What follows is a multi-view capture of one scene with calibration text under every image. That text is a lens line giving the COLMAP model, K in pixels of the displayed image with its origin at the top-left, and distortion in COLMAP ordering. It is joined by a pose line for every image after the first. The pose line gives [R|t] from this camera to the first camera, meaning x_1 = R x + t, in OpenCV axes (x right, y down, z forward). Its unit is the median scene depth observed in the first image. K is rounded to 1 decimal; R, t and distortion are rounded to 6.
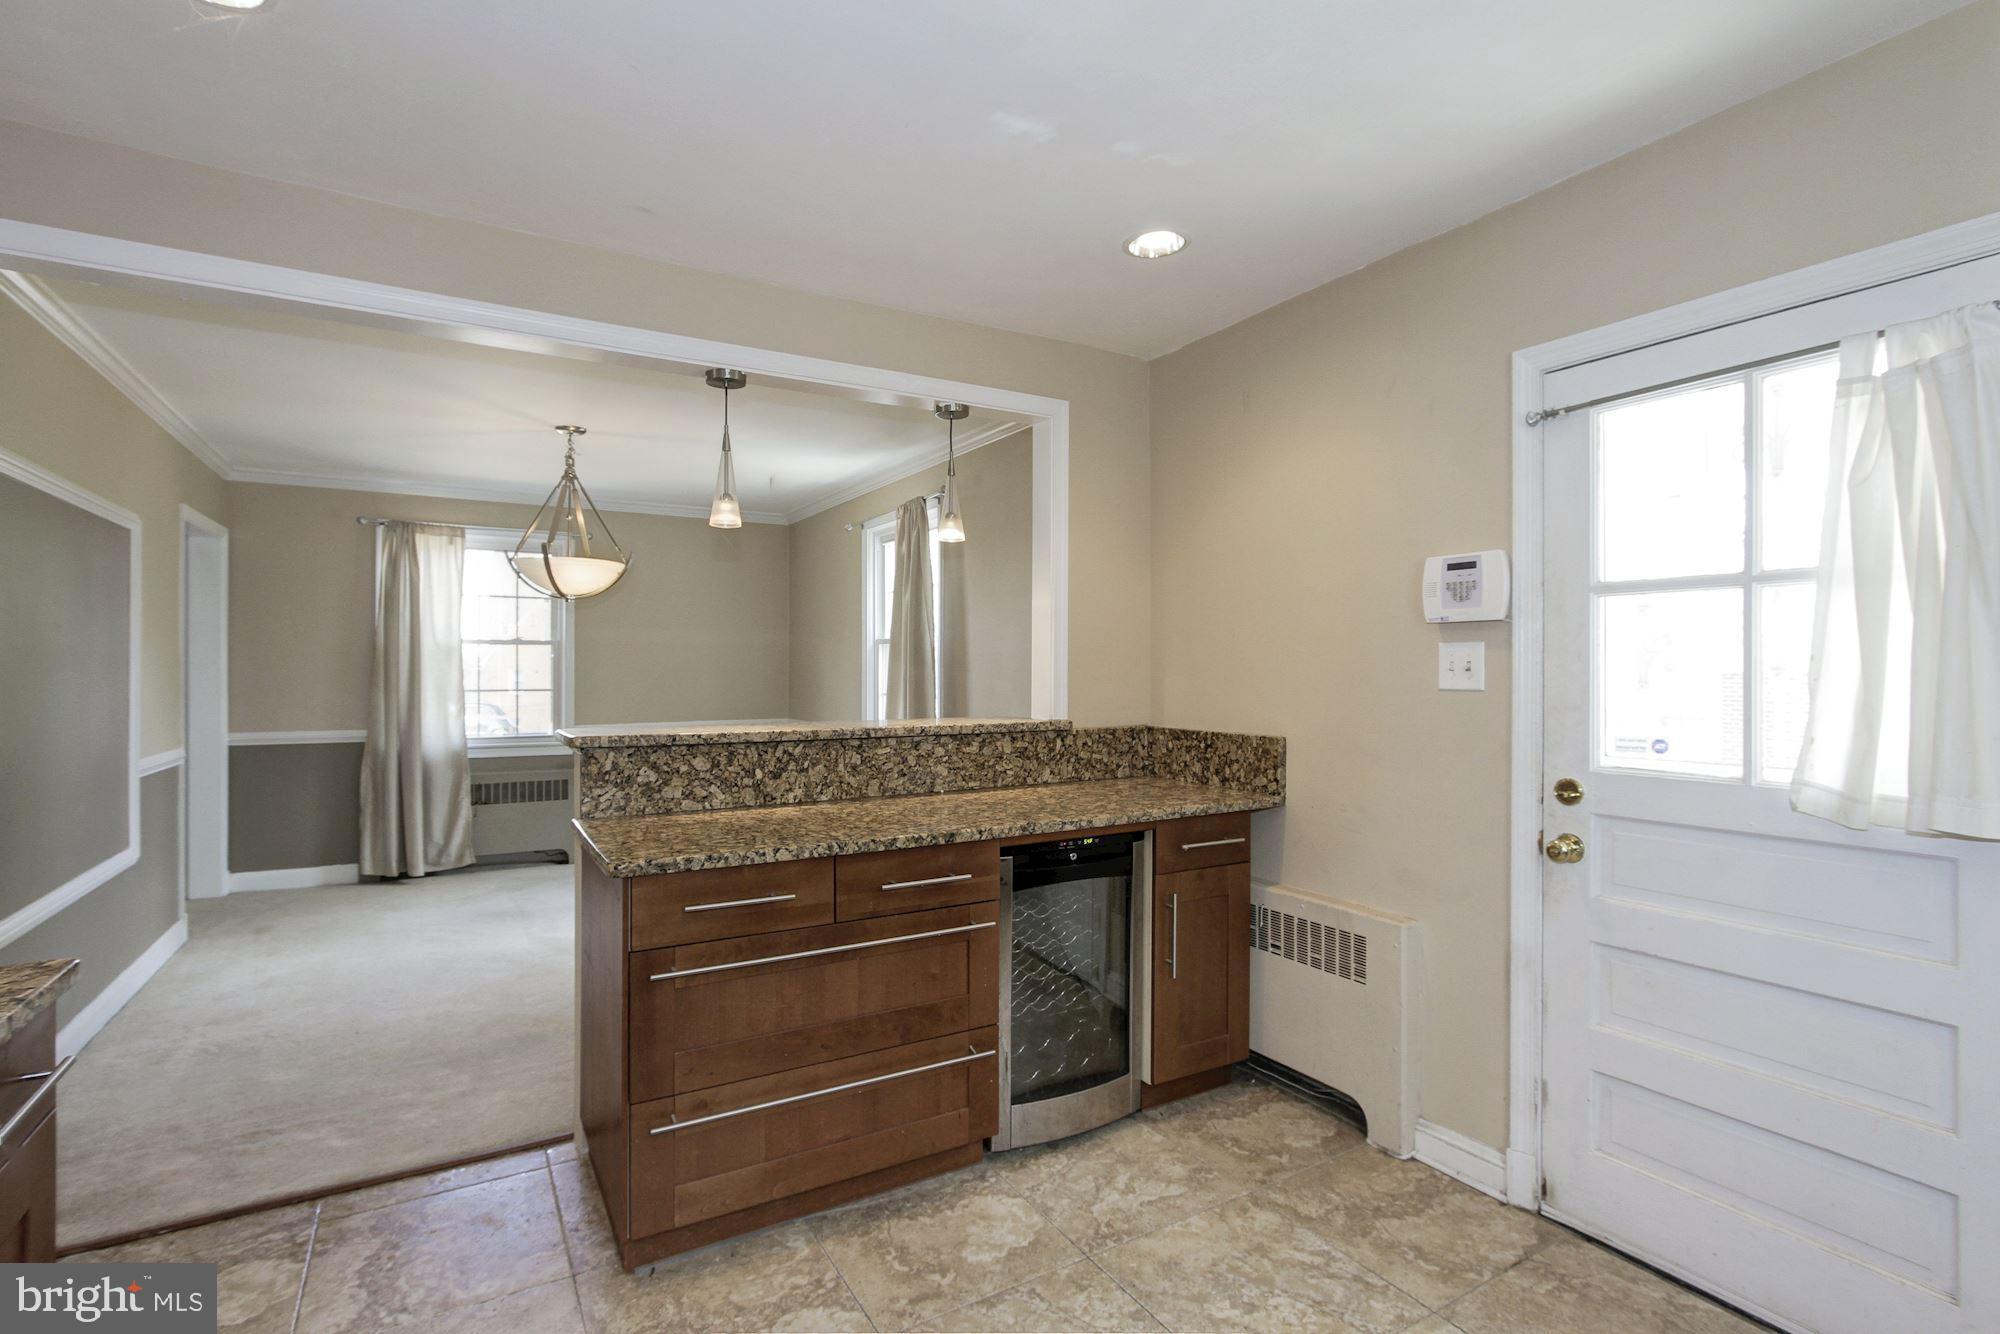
lens RADIAL K [[927.7, 0, 949.4], [0, 927.7, 662.1], [0, 0, 1]] dist [-0.005190, 0.002097]
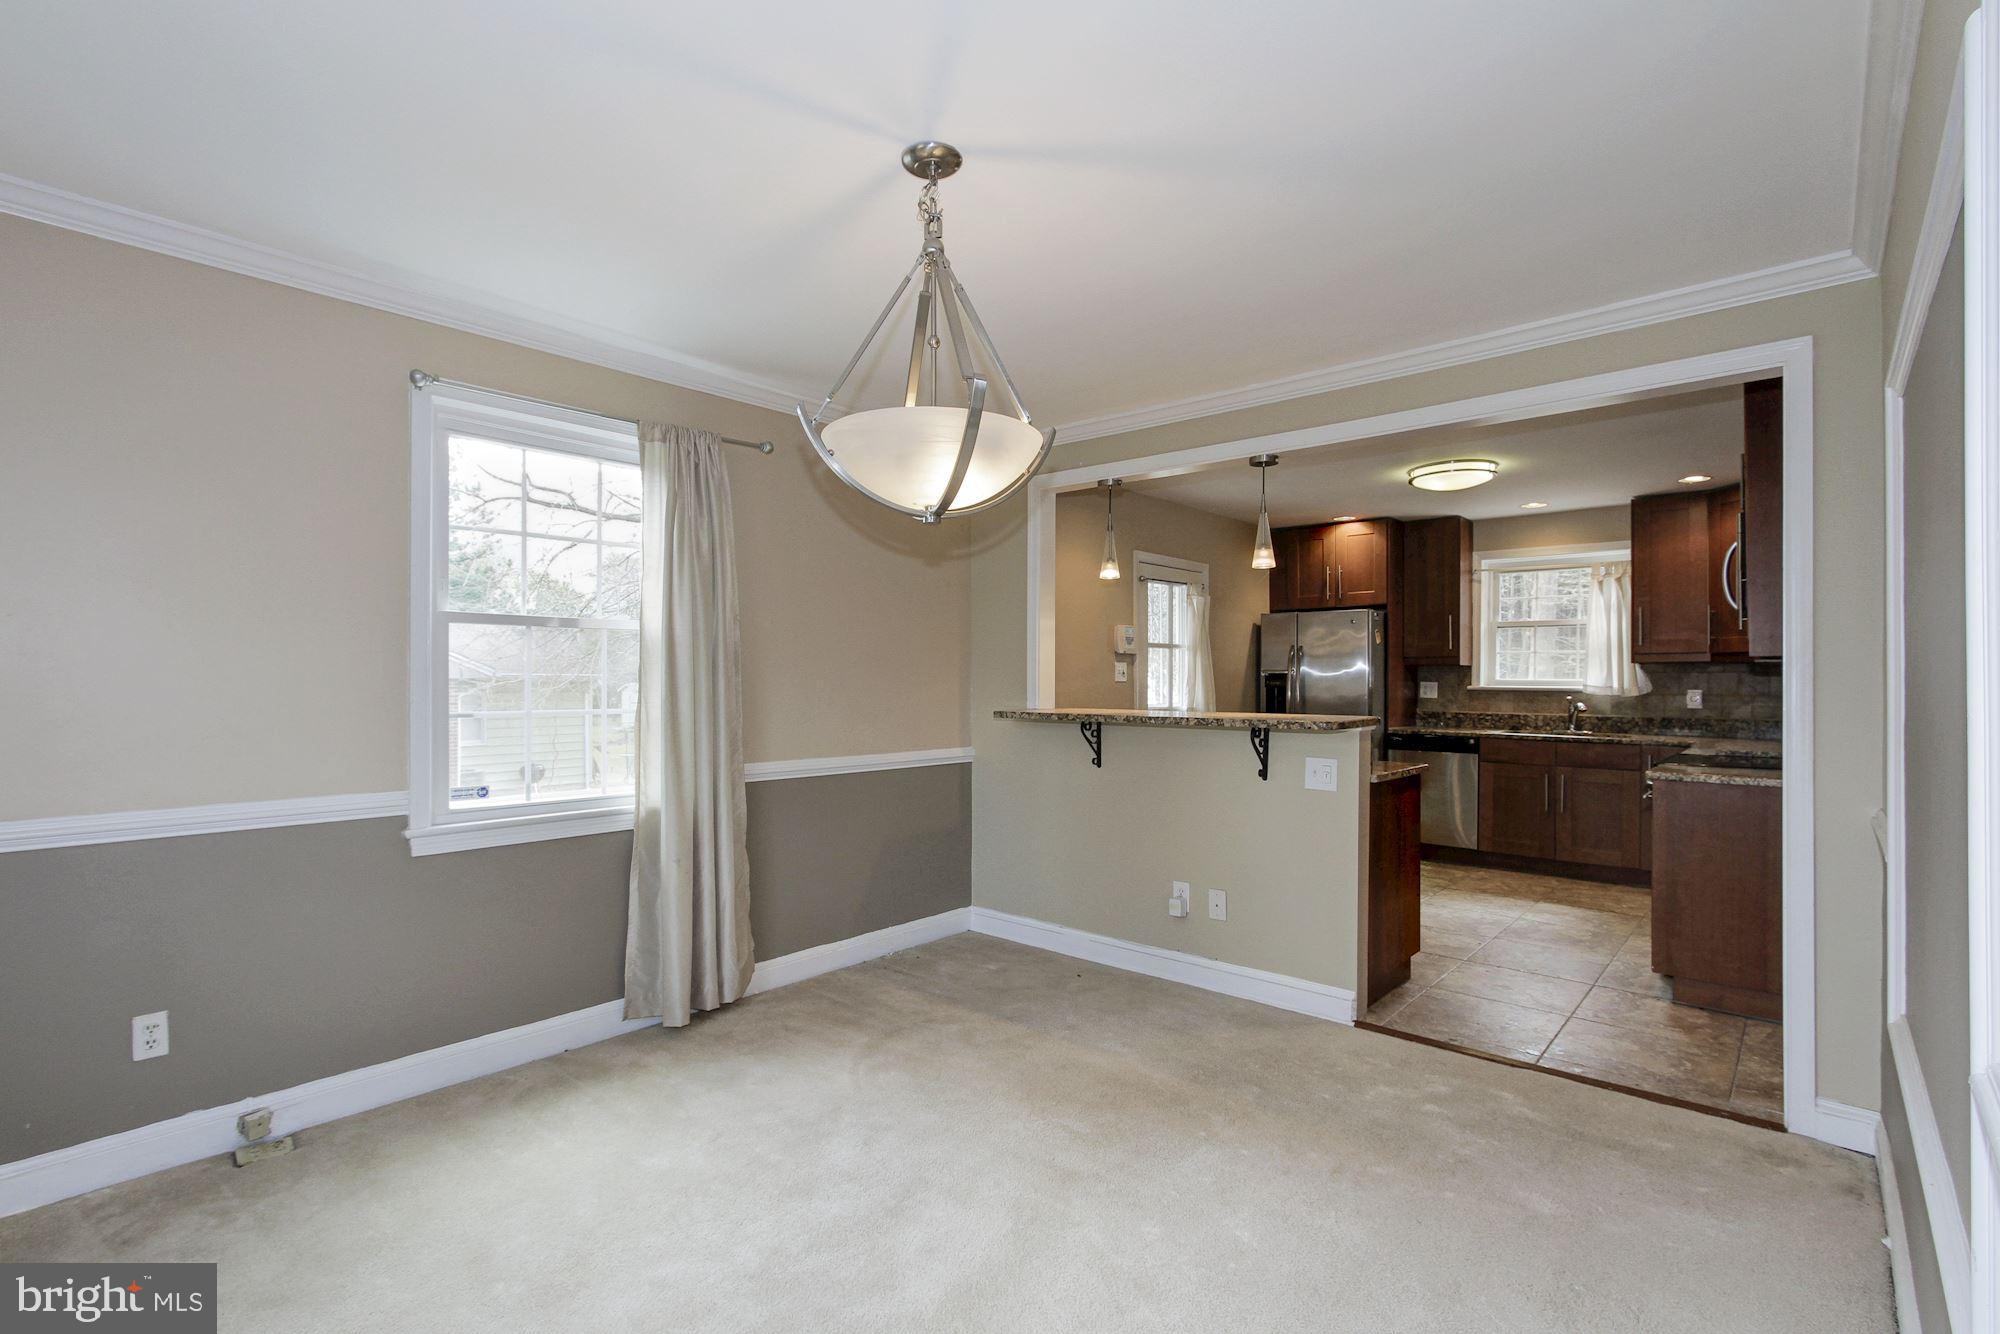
lens RADIAL K [[927.7, 0, 1018.7], [0, 927.7, 665.5], [0, 0, 1]] dist [-0.005190, 0.002097]
pose [[-0.345082, 0.007301, 0.938544, -0.727796], [-0.010355, 0.999879, -0.011585, 0.008038], [-0.938515, -0.013717, -0.344964, 0.937261]]
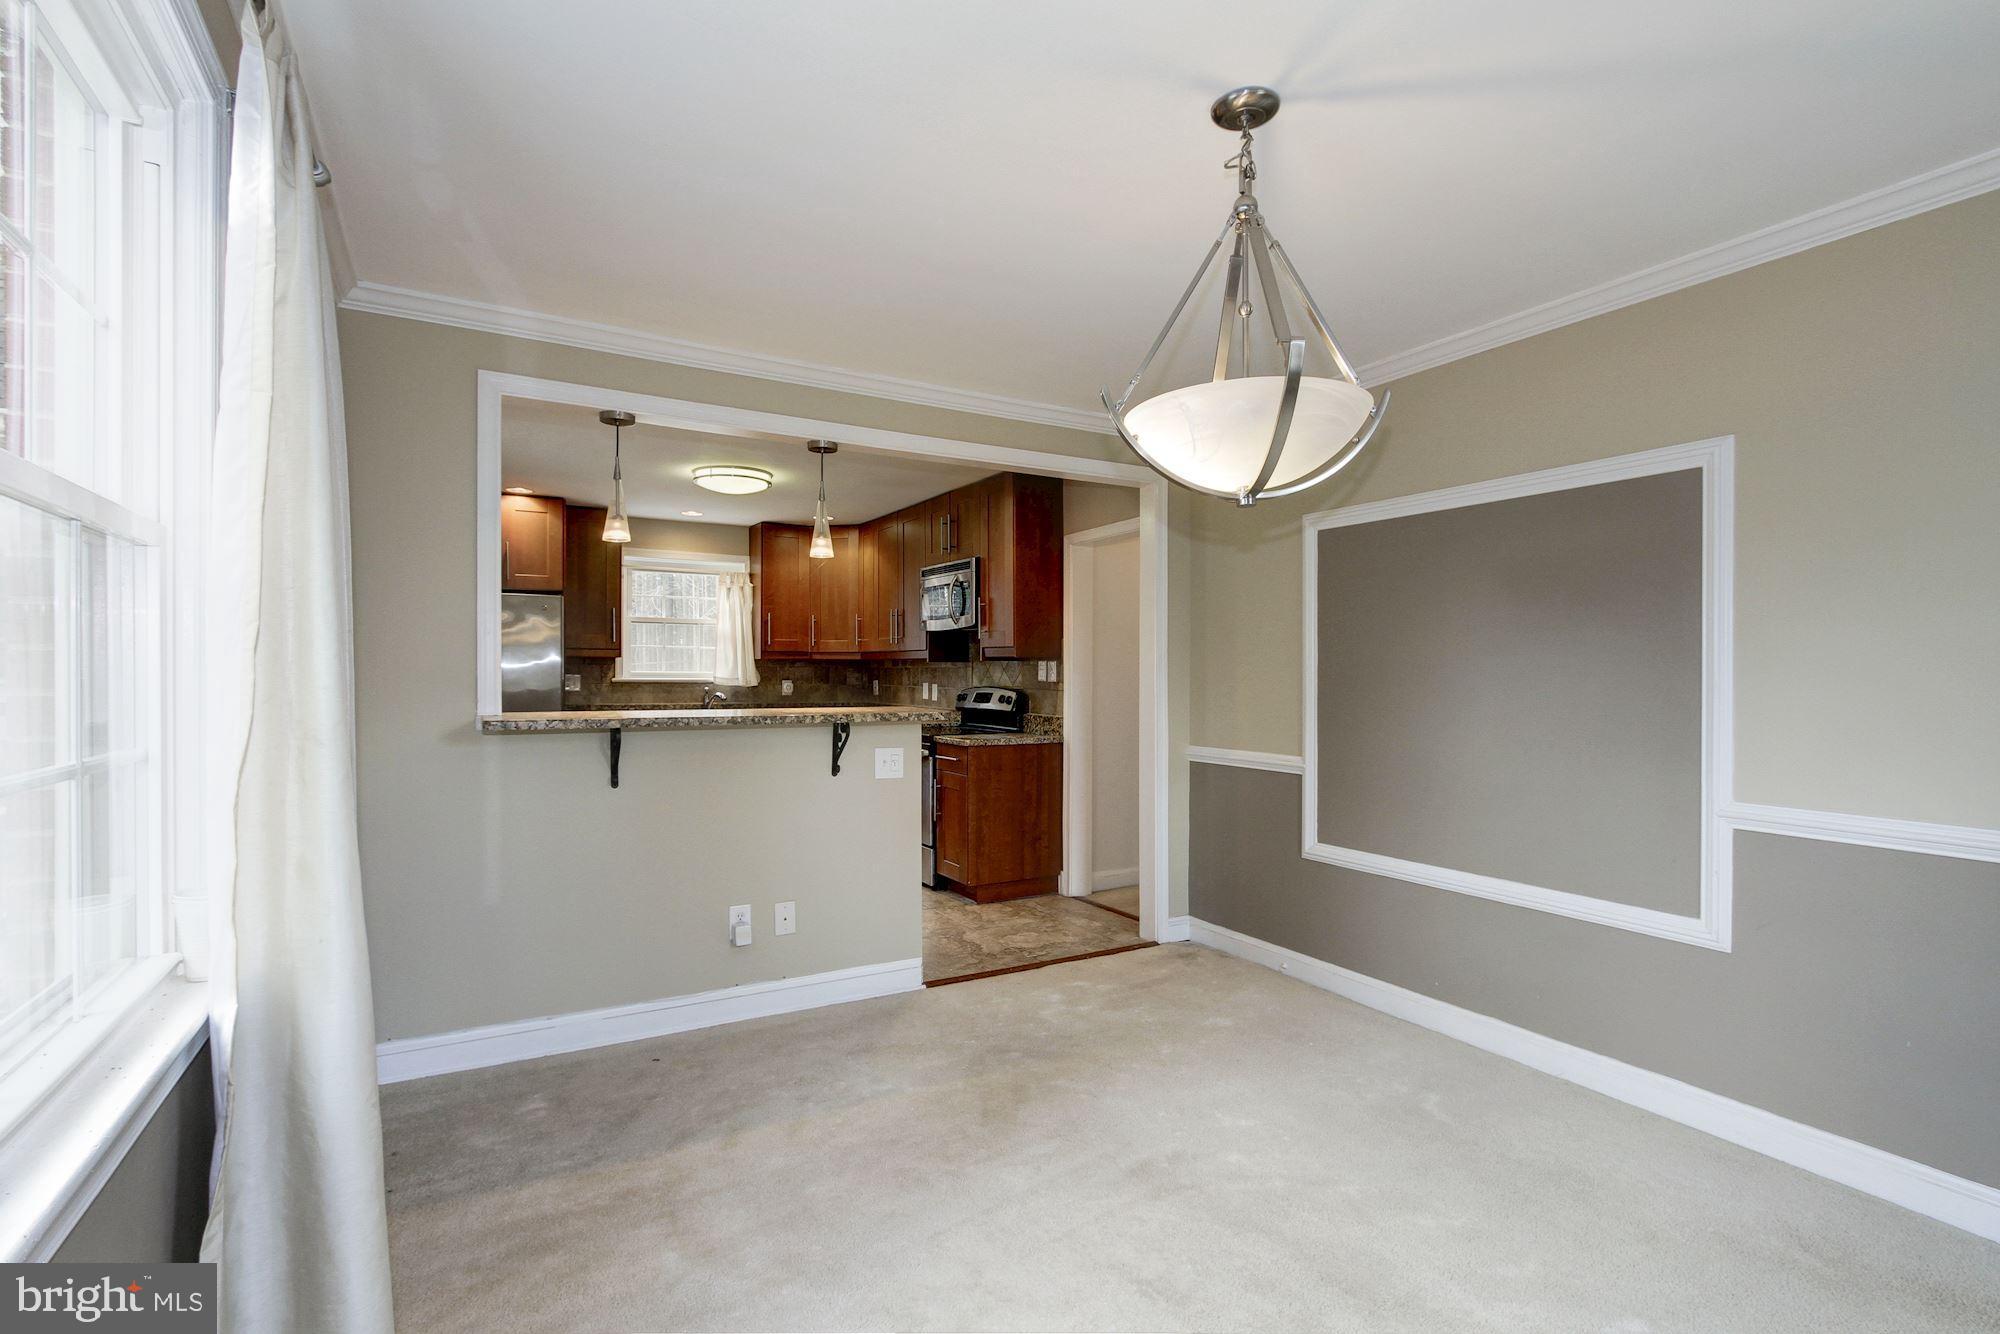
lens RADIAL K [[927.7, 0, 966.4], [0, 927.7, 671.7], [0, 0, 1]] dist [-0.005190, 0.002097]
pose [[-0.999972, -0.007457, 0.000070, -0.227910], [-0.007457, 0.999941, -0.007907, 0.012243], [-0.000011, -0.007908, -0.999969, 1.206231]]
